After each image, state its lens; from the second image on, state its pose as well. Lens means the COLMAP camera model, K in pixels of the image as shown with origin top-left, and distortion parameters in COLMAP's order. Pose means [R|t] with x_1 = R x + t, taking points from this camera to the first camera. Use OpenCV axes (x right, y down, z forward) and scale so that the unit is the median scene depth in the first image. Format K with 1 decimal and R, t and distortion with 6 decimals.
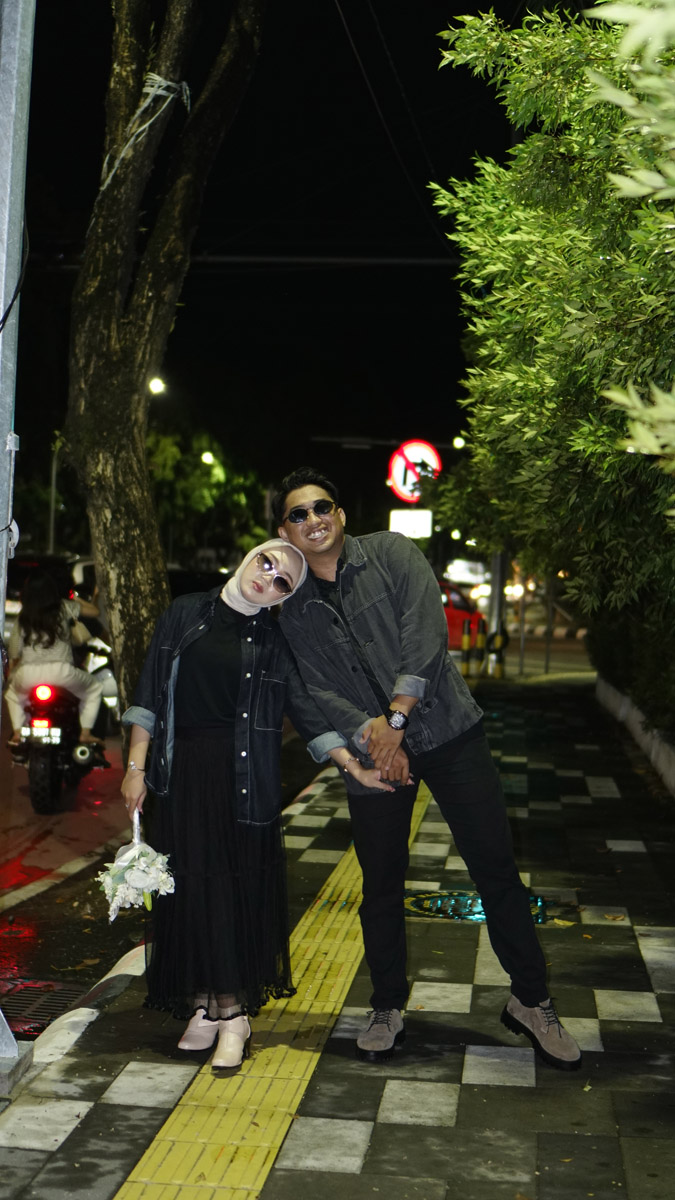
lens RADIAL K [[1849.0, 0, 336.8], [0, 1849.0, 672.8], [0, 0, 1]] dist [-0.002166, -0.056516]
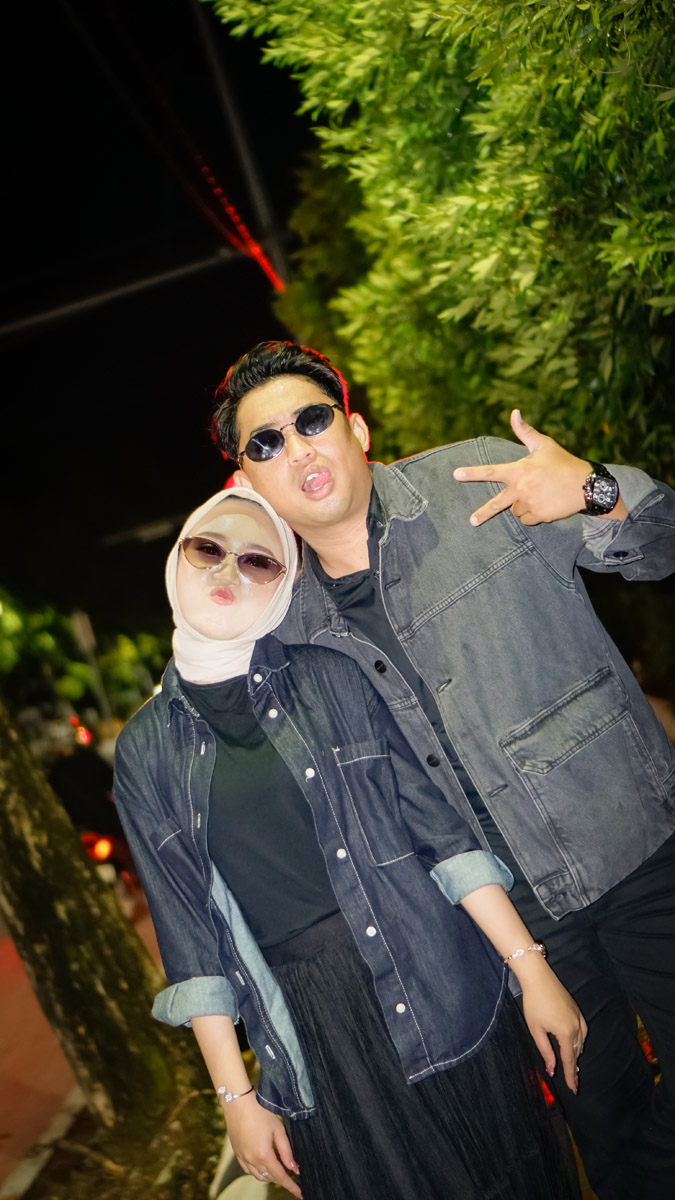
lens RADIAL K [[1821.7, 0, 338.1], [0, 1821.7, 665.4], [0, 0, 1]] dist [0.037731, 0.019683]
pose [[0.937364, -0.331397, 0.107349, -0.052325], [0.337183, 0.940561, -0.040660, -0.005576], [-0.087494, 0.074310, 0.993390, 0.381231]]
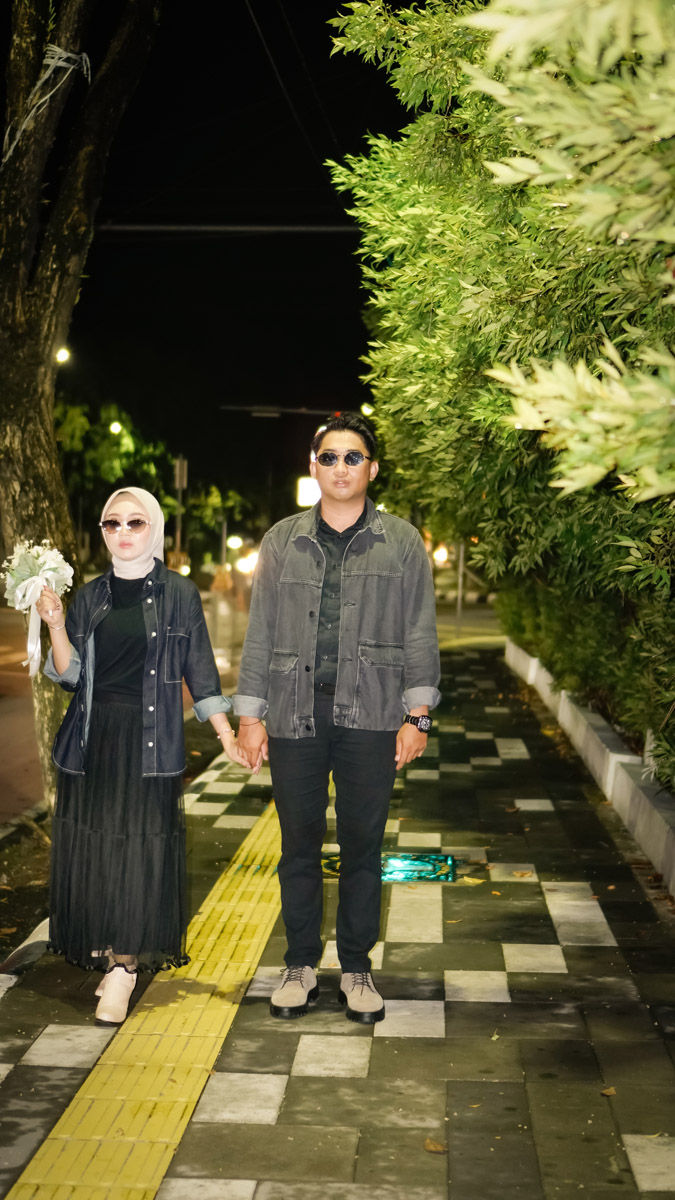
lens RADIAL K [[1858.3, 0, 364.2], [0, 1858.3, 668.0], [0, 0, 1]] dist [0.025033, -0.127368]
pose [[0.998059, -0.017758, 0.059683, 0.002971], [0.016891, 0.999745, 0.014999, 0.000823], [-0.059934, -0.013962, 0.998105, -0.023471]]
